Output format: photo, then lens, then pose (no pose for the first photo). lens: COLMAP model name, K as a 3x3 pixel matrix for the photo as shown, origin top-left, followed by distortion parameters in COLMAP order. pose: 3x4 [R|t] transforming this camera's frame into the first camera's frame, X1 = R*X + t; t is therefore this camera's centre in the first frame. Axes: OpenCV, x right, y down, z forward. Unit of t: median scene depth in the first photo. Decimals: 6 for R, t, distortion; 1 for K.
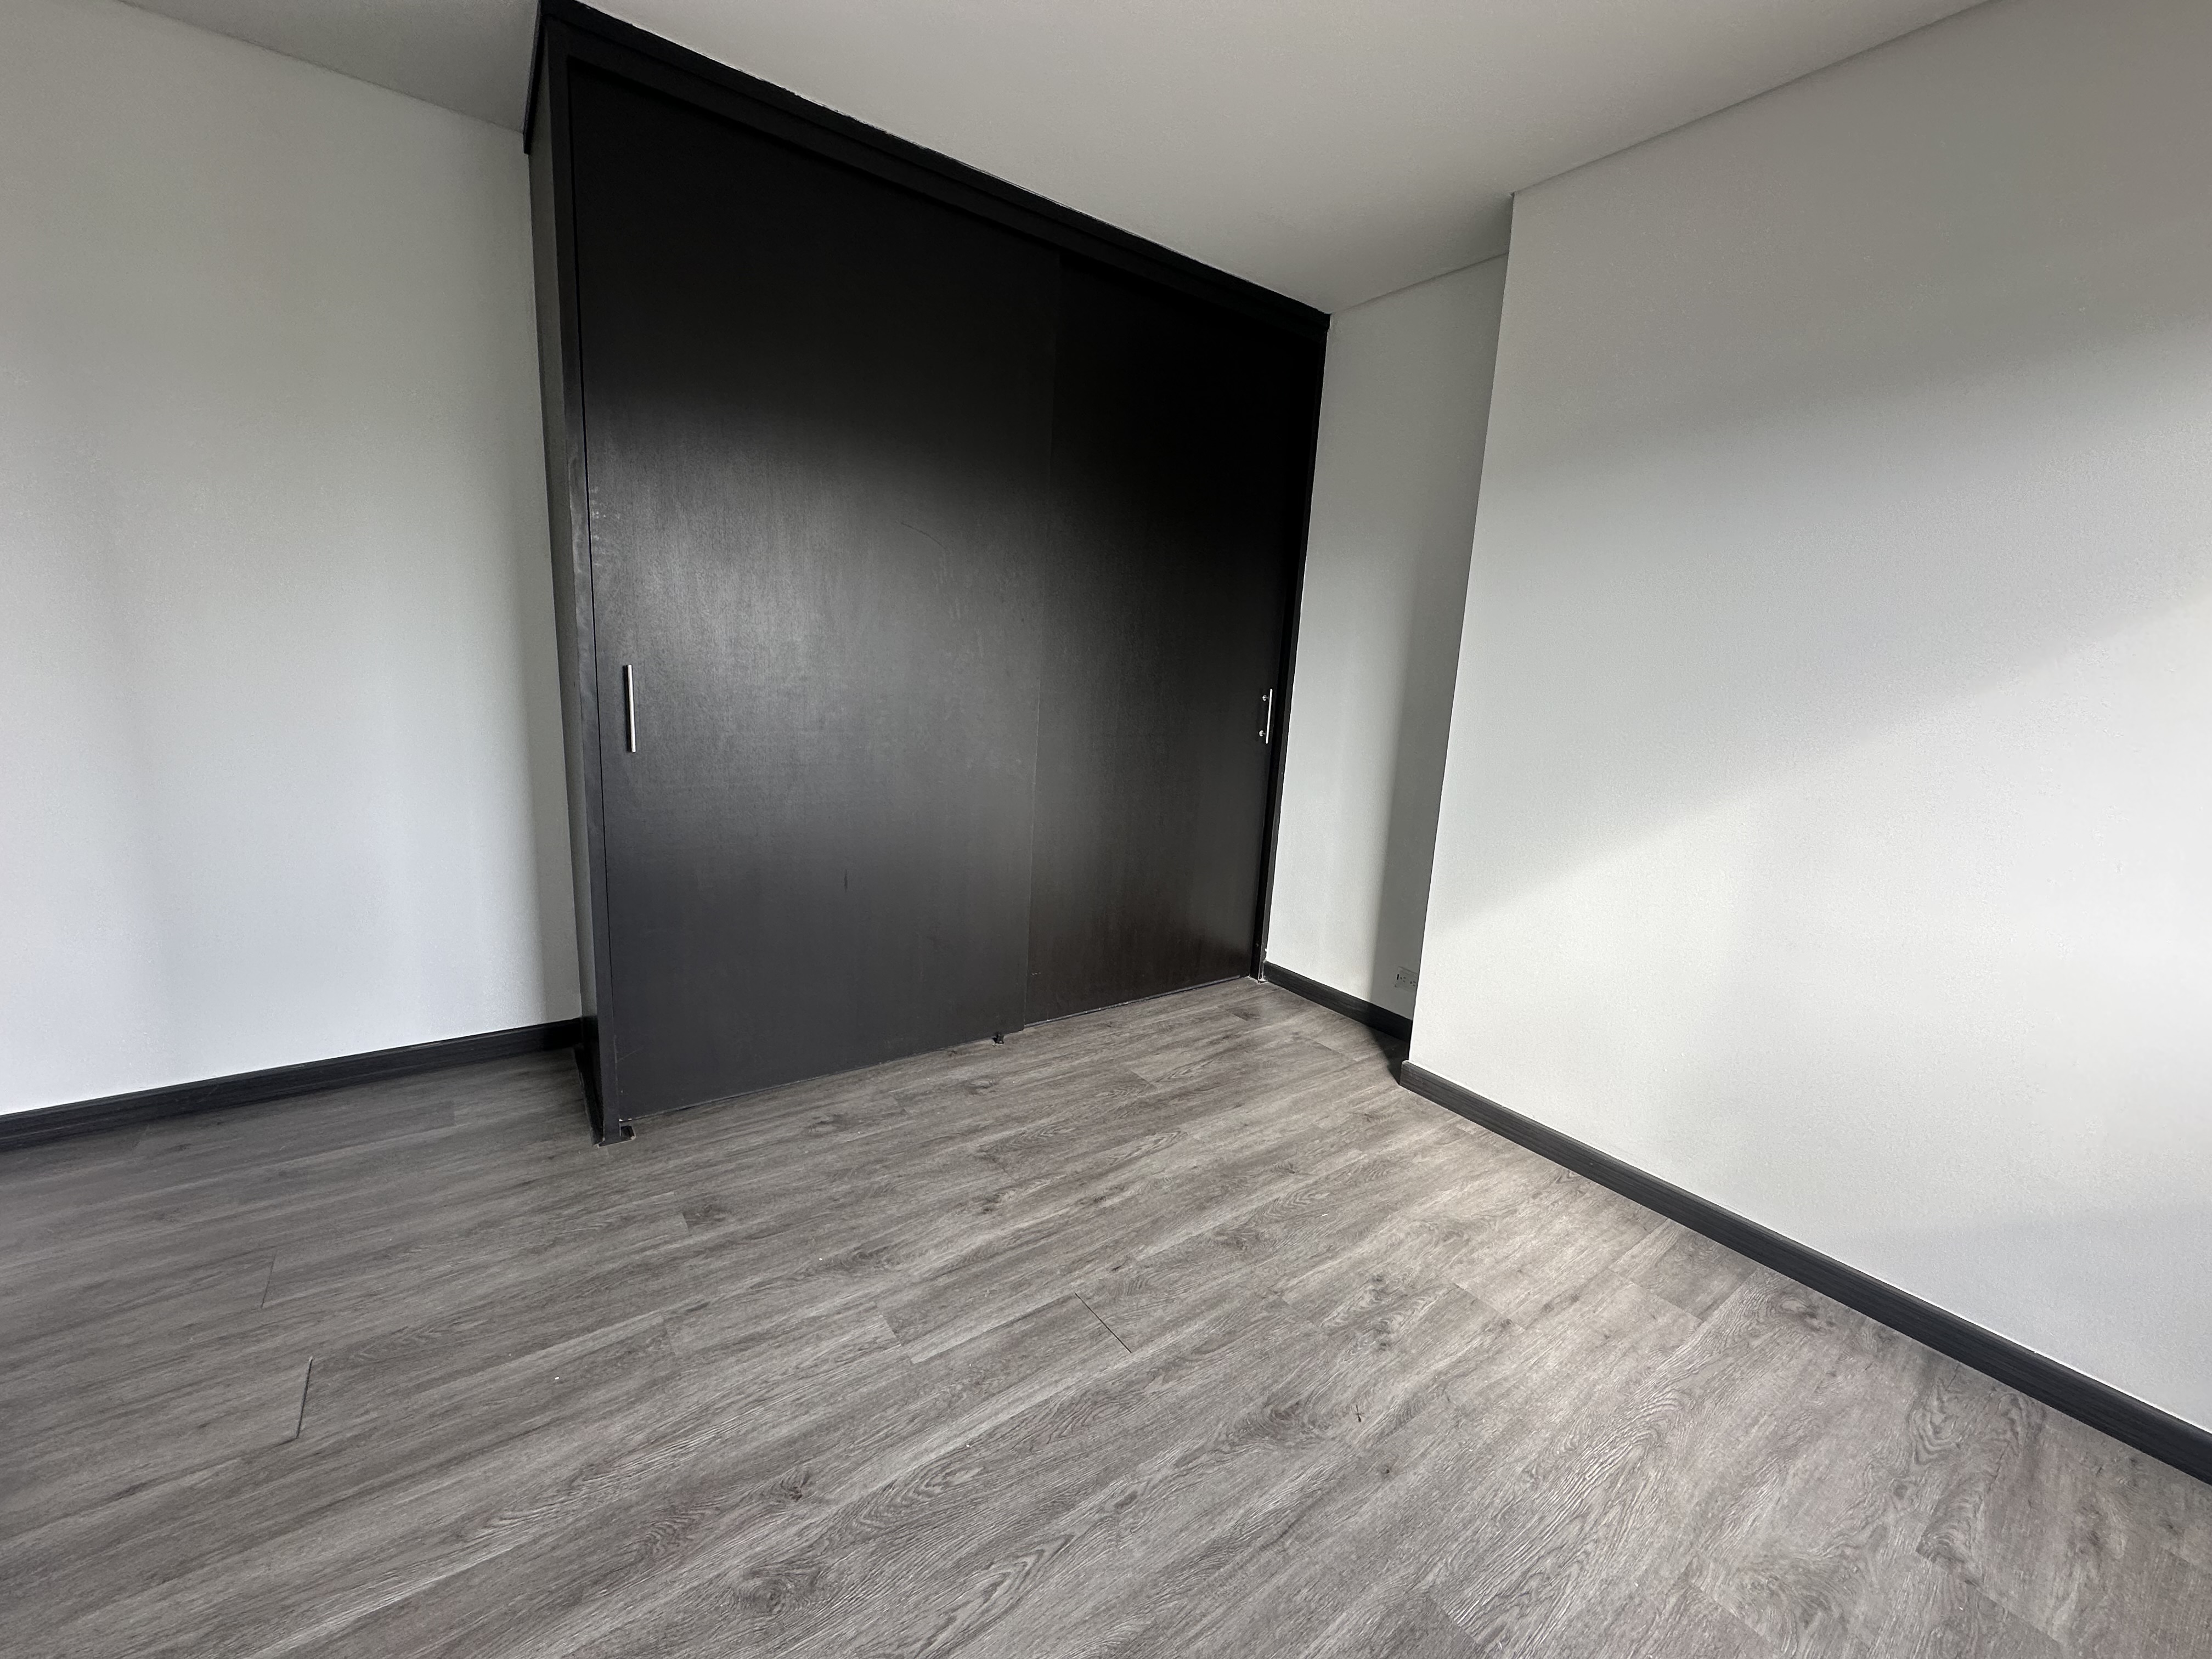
lens RADIAL K [[886.9, 0, 1104.7], [0, 886.9, 822.5], [0, 0, 1]] dist [-0.002203, 0.000231]
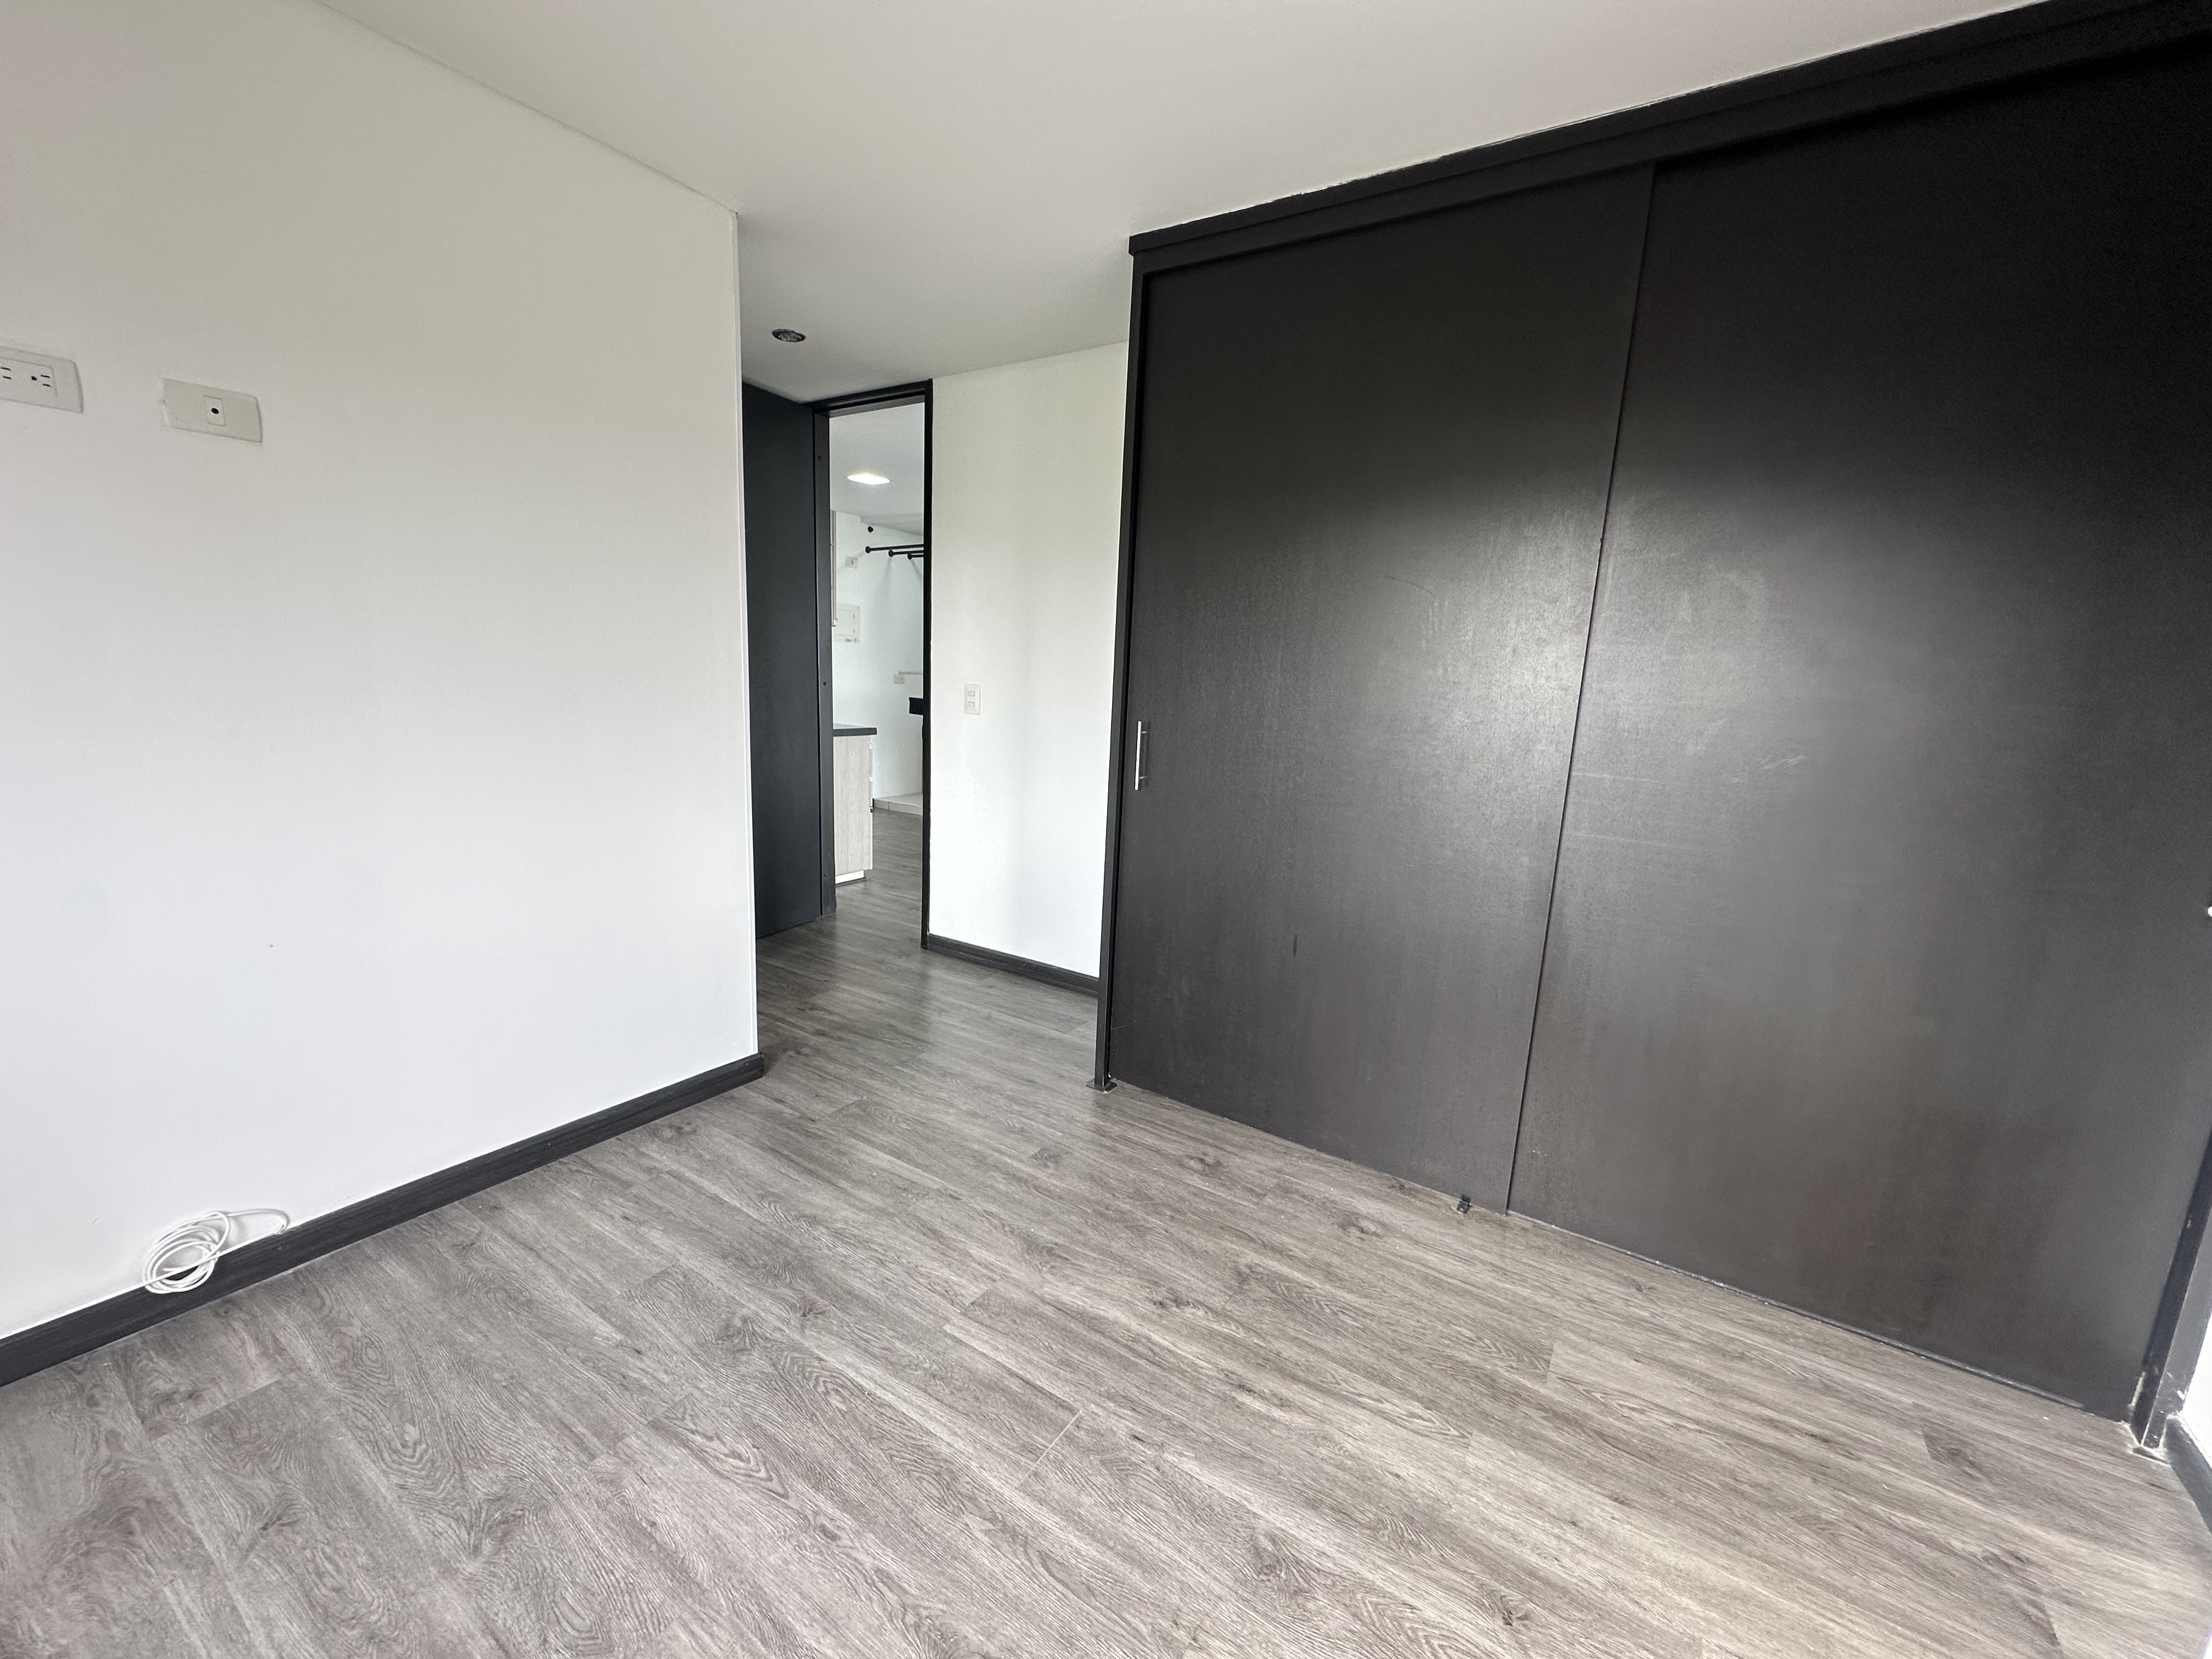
lens RADIAL K [[878.5, 0, 1105.3], [0, 878.5, 826.3], [0, 0, 1]] dist [-0.003673, 0.000478]
pose [[0.353640, 0.127656, -0.926630, 0.792041], [-0.197367, 0.978523, 0.059482, -0.122575], [0.914322, 0.161851, 0.371240, 0.645946]]
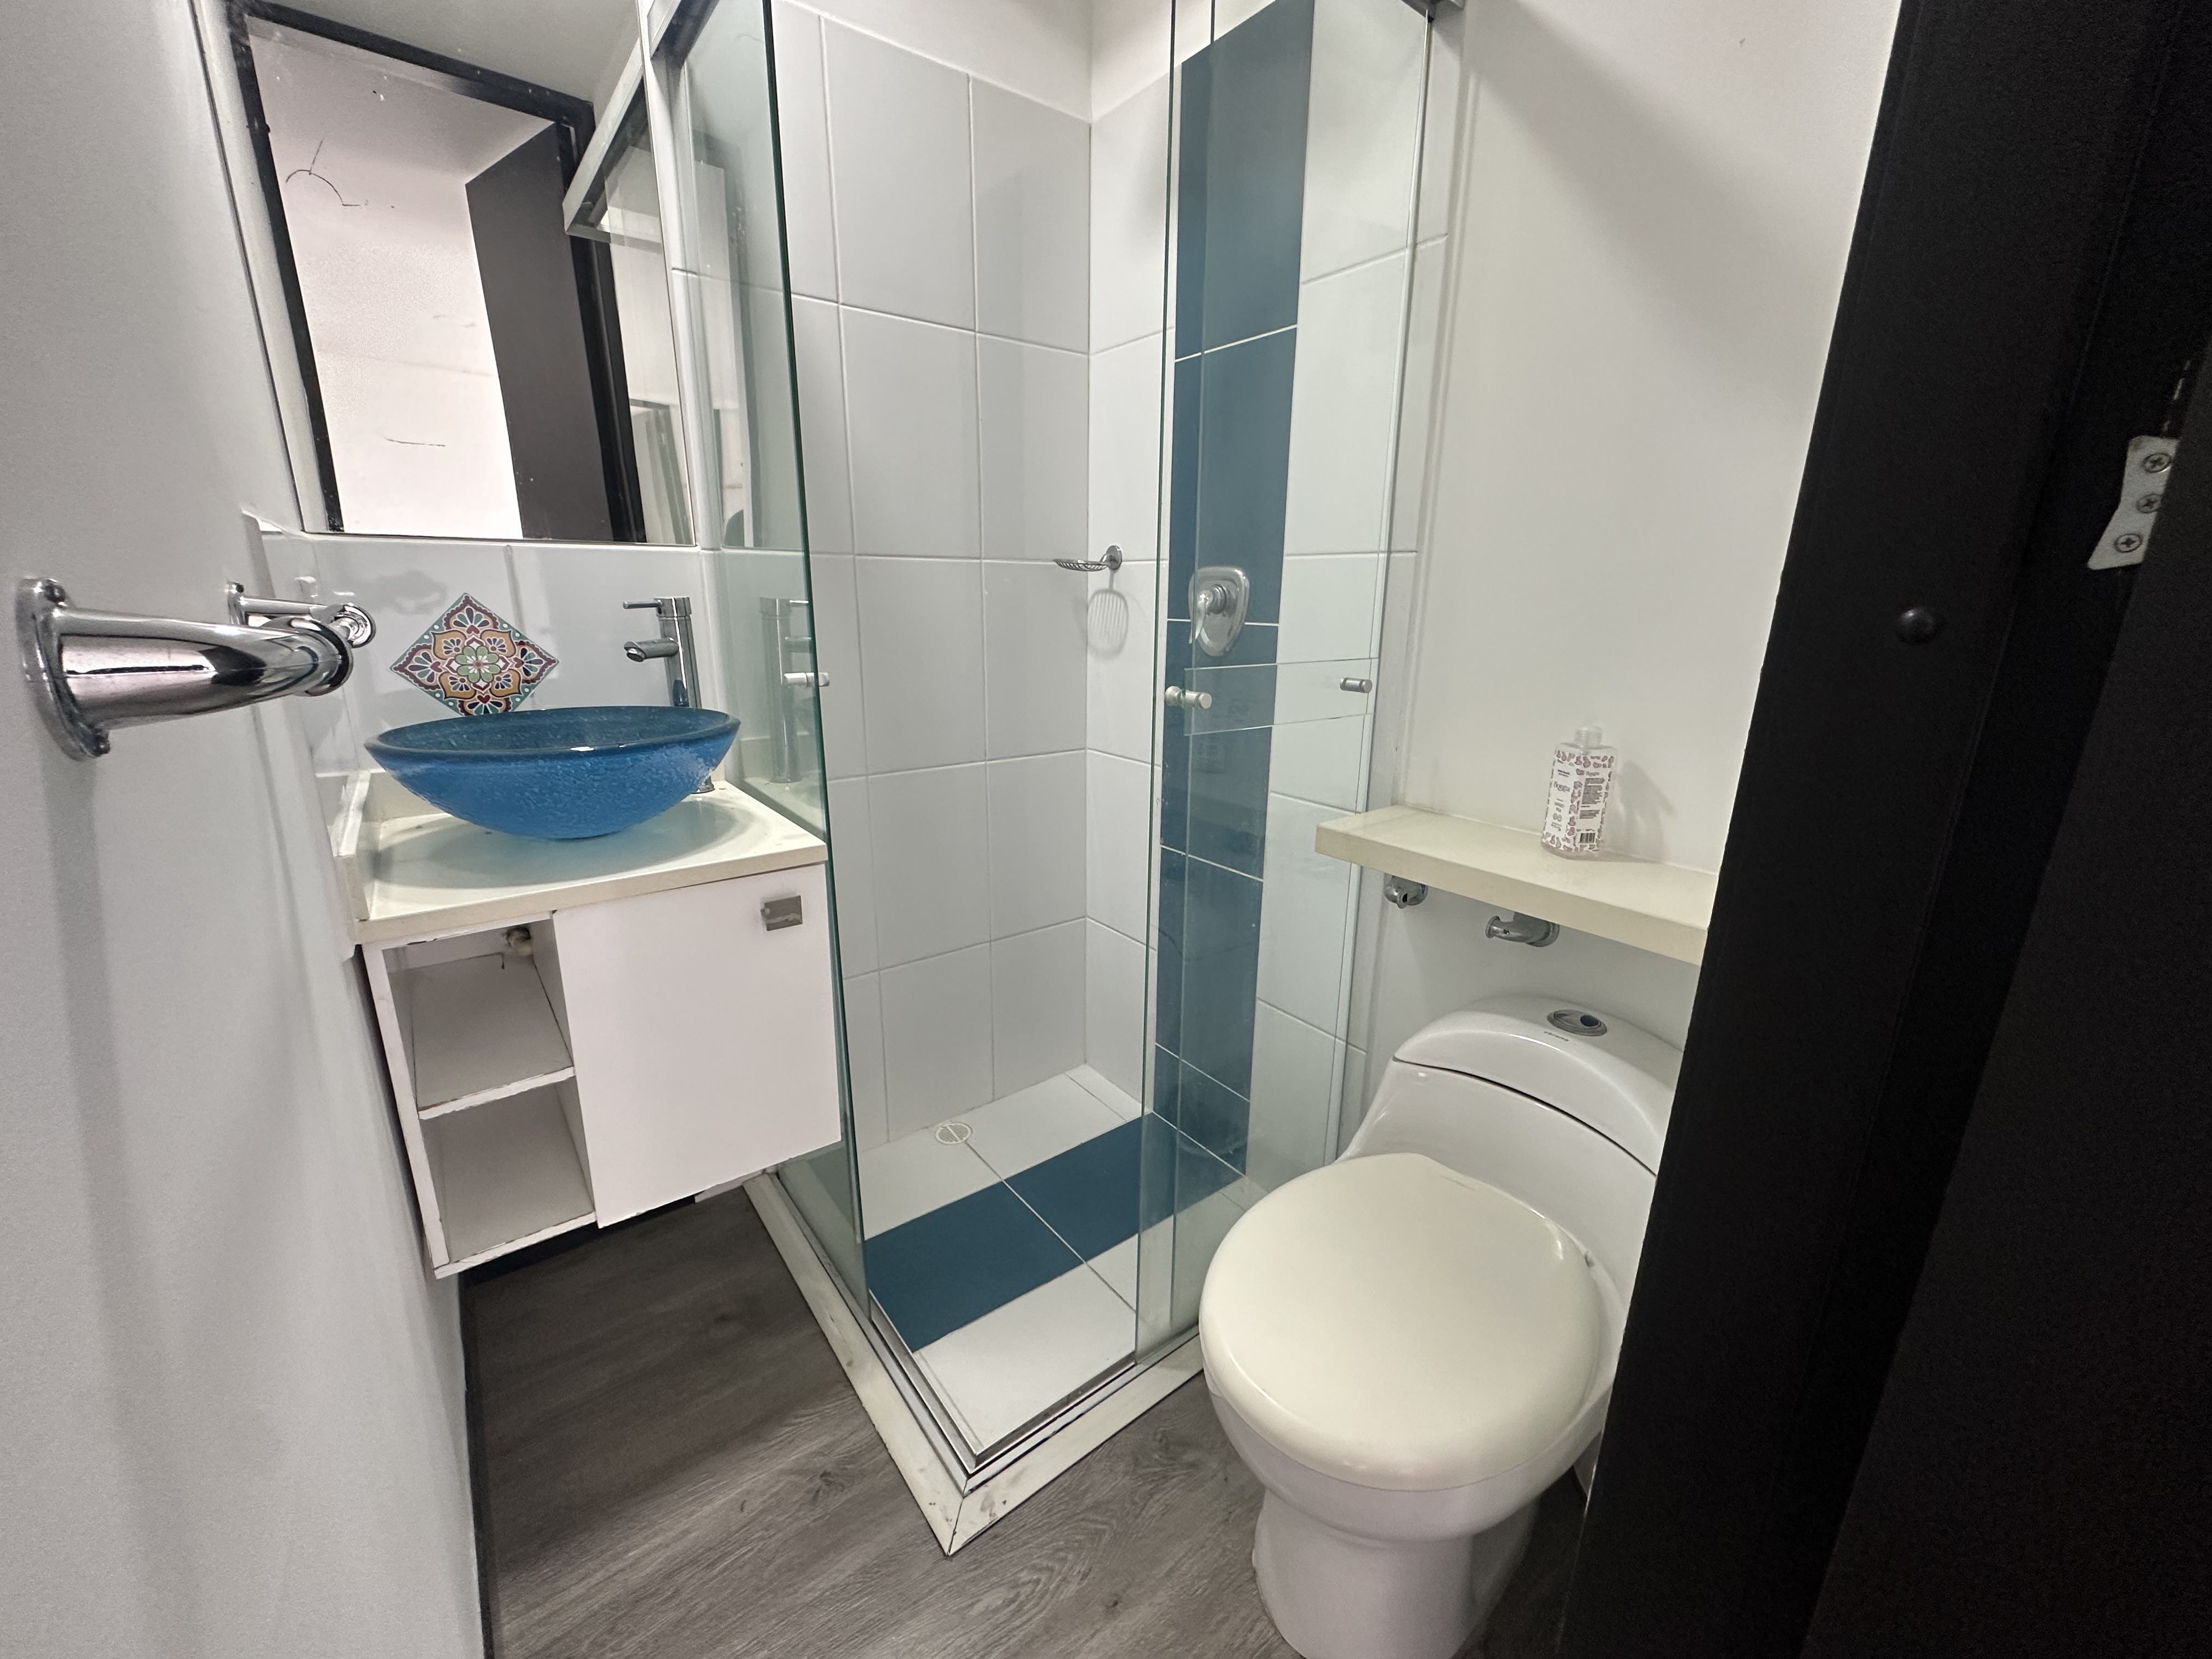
lens RADIAL K [[878.5, 0, 1105.3], [0, 878.5, 826.3], [0, 0, 1]] dist [-0.003673, 0.000478]
pose [[-0.997419, -0.054819, -0.046367, -0.452798], [-0.069486, 0.899605, 0.431142, -0.215576], [0.018077, 0.433251, -0.901092, 1.243337]]
